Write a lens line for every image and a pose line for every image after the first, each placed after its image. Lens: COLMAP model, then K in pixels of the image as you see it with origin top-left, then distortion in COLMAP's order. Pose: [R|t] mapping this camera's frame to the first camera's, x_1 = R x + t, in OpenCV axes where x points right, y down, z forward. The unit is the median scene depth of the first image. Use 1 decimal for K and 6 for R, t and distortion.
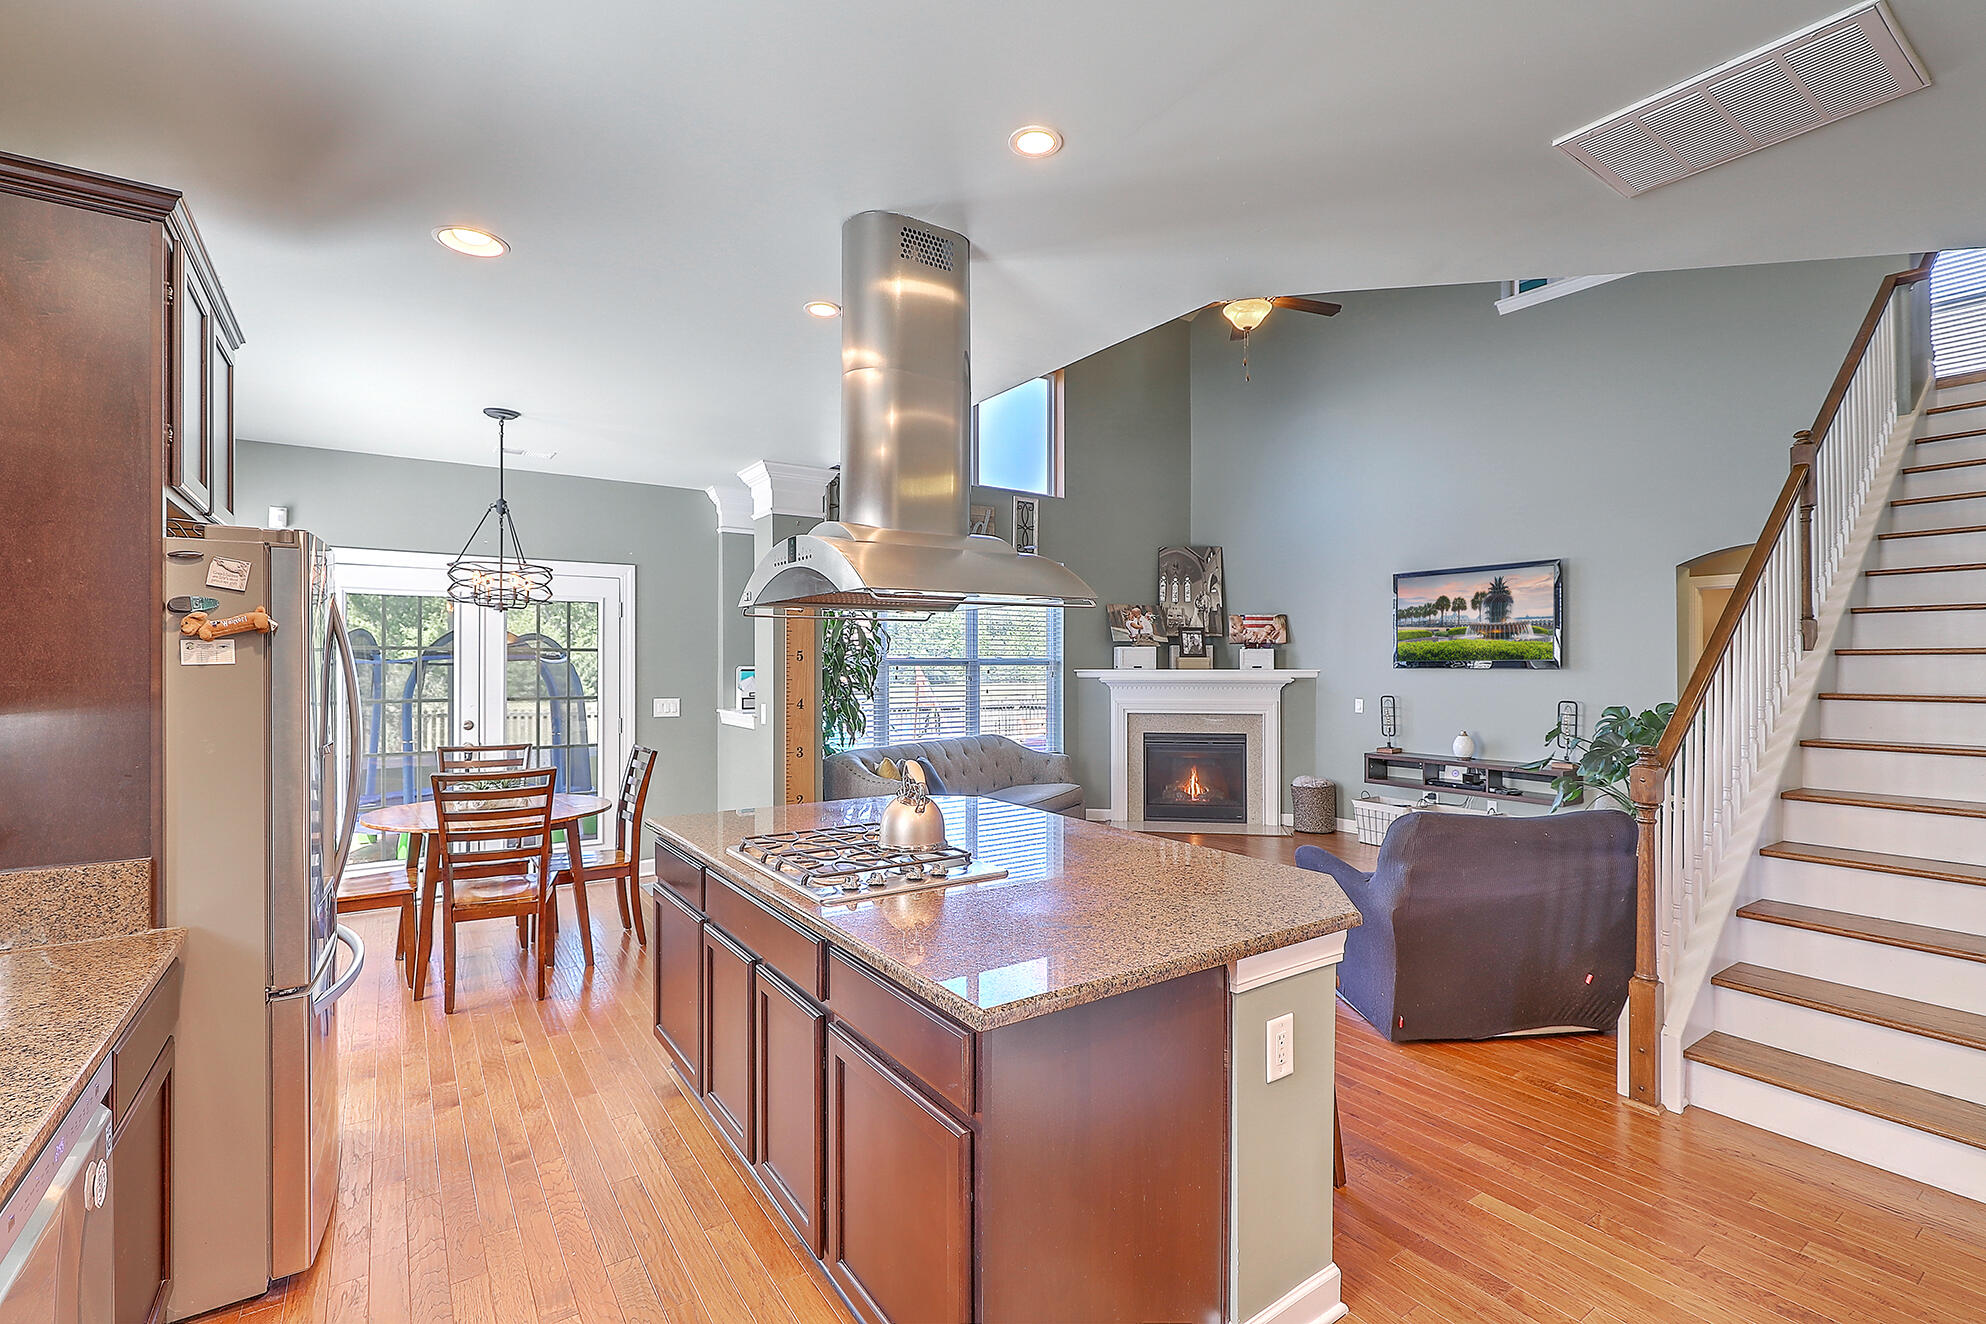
lens RADIAL K [[890.1, 0, 1012.8], [0, 890.1, 663.9], [0, 0, 1]] dist [0.003919, 0.000129]
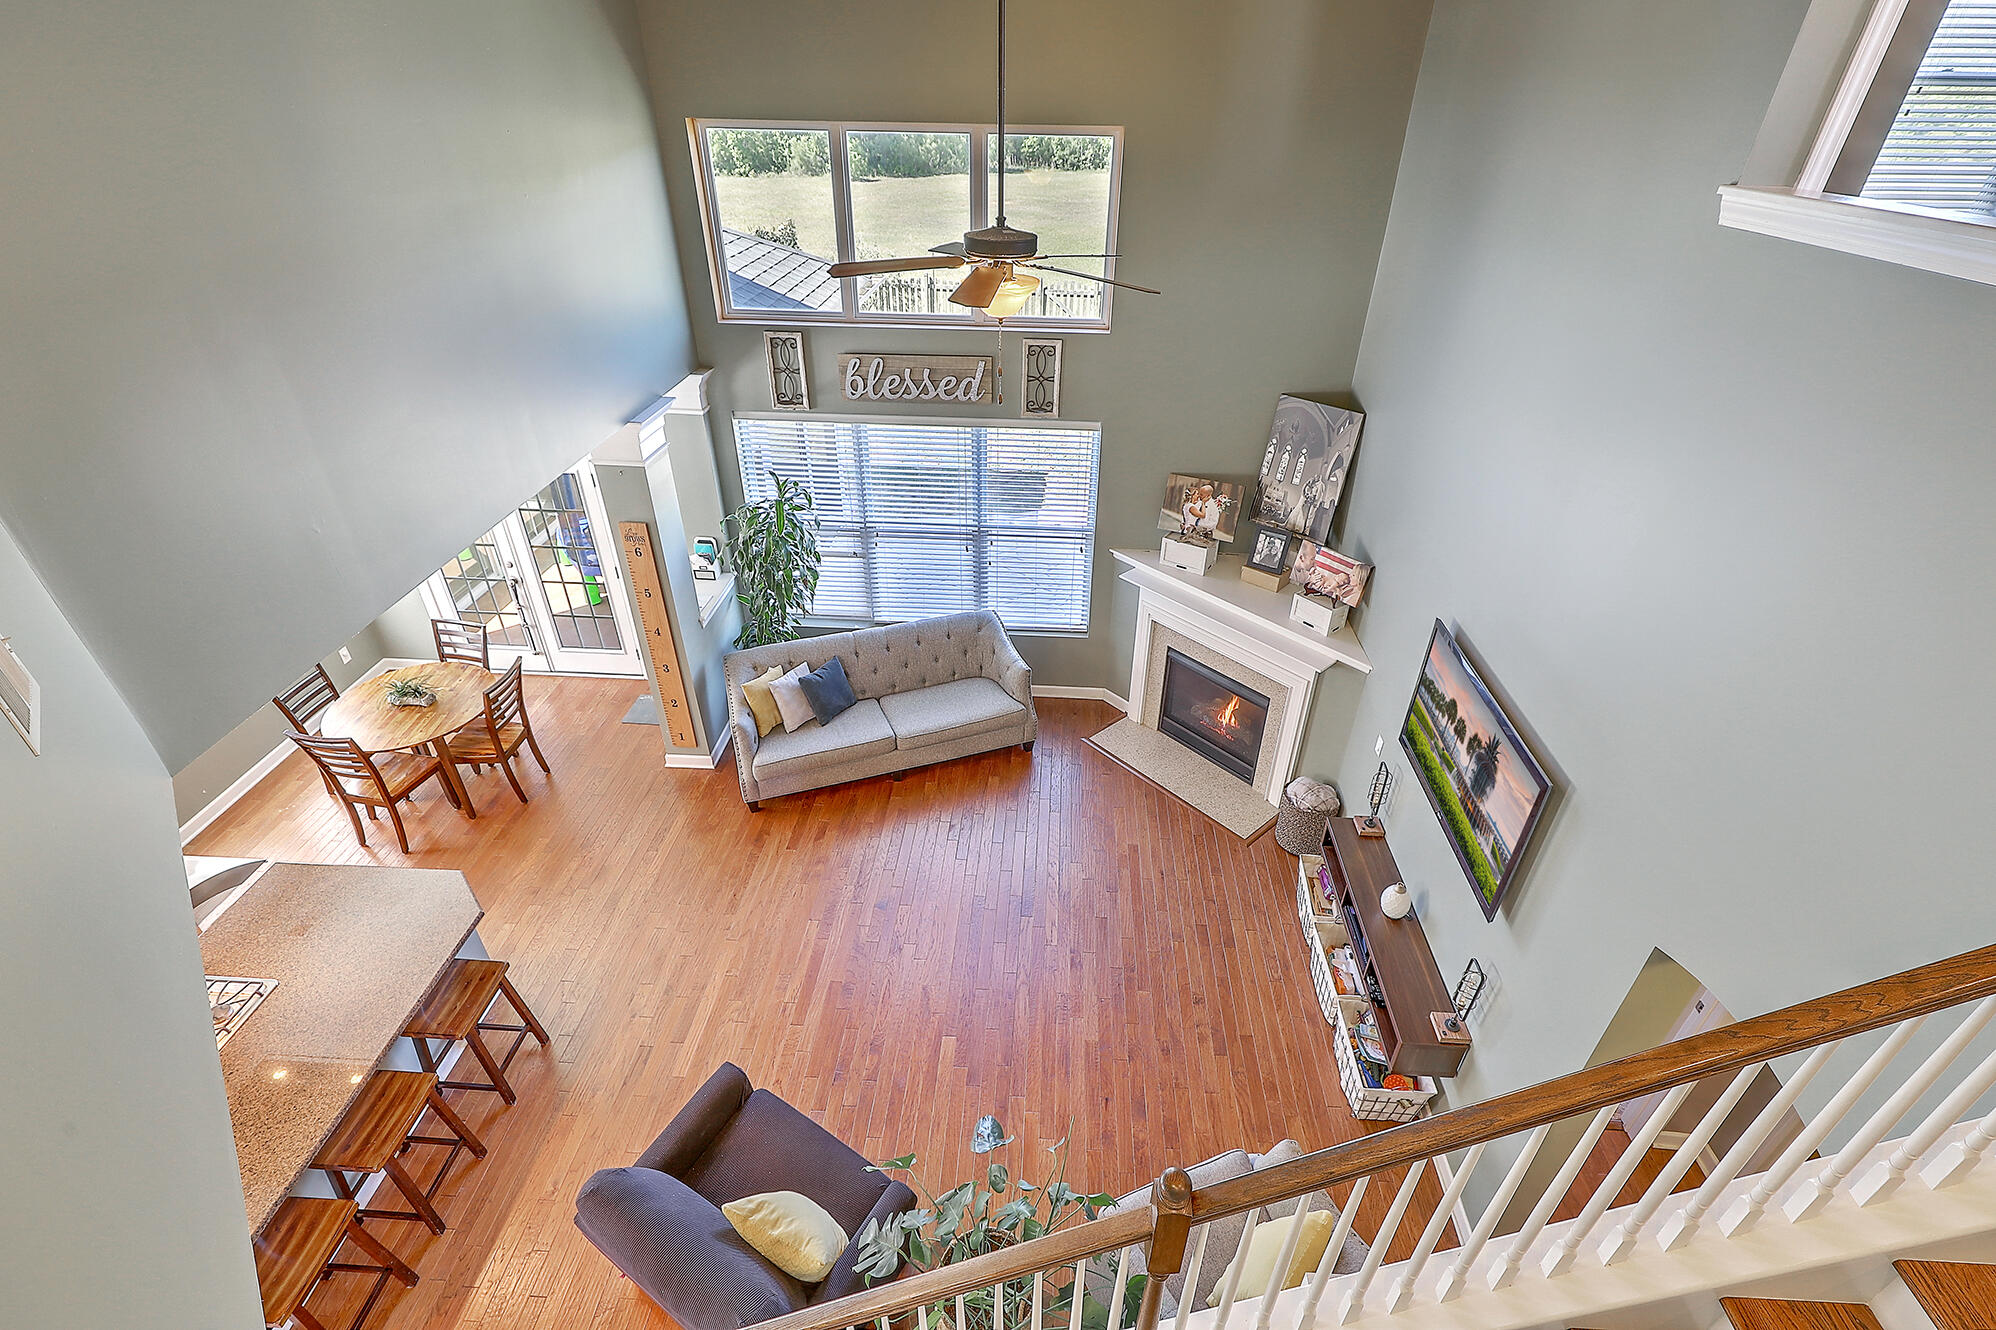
lens RADIAL K [[894.6, 0, 999.0], [0, 894.6, 665.9], [0, 0, 1]] dist [0.003919, 0.000129]
pose [[0.787246, 0.343149, -0.512339, 0.481924], [-0.011608, 0.838958, 0.544072, -0.377046], [0.616529, -0.422372, 0.664450, 0.366636]]
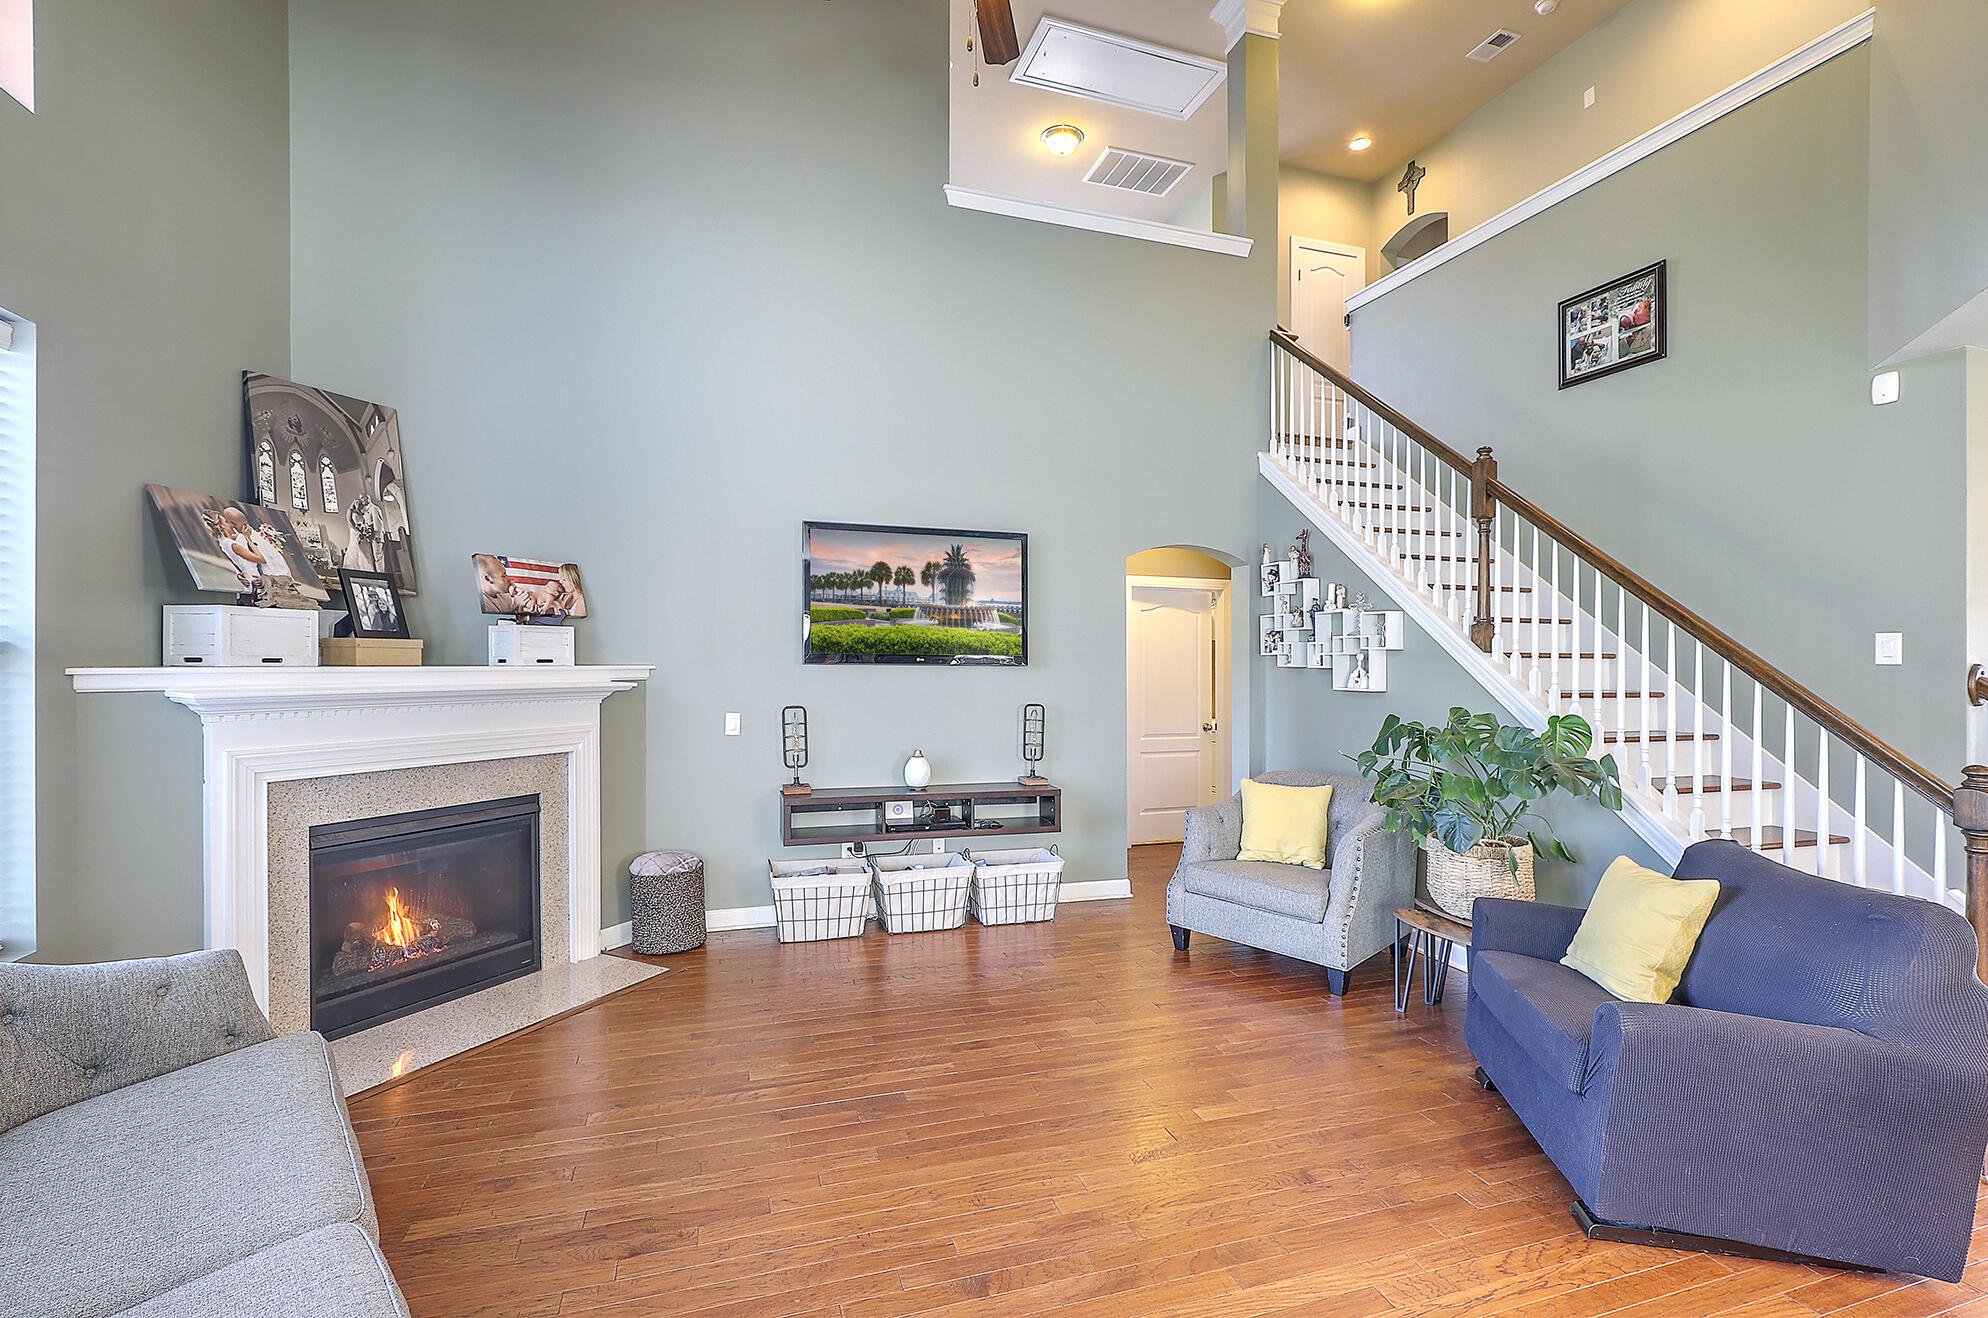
lens RADIAL K [[891.0, 0, 992.3], [0, 891.0, 665.4], [0, 0, 1]] dist [0.003919, 0.000129]
pose [[0.296622, -0.004852, 0.954983, -0.149156], [-0.011593, 0.999895, 0.008681, -0.001251], [-0.954924, -0.013646, 0.296535, 0.627383]]
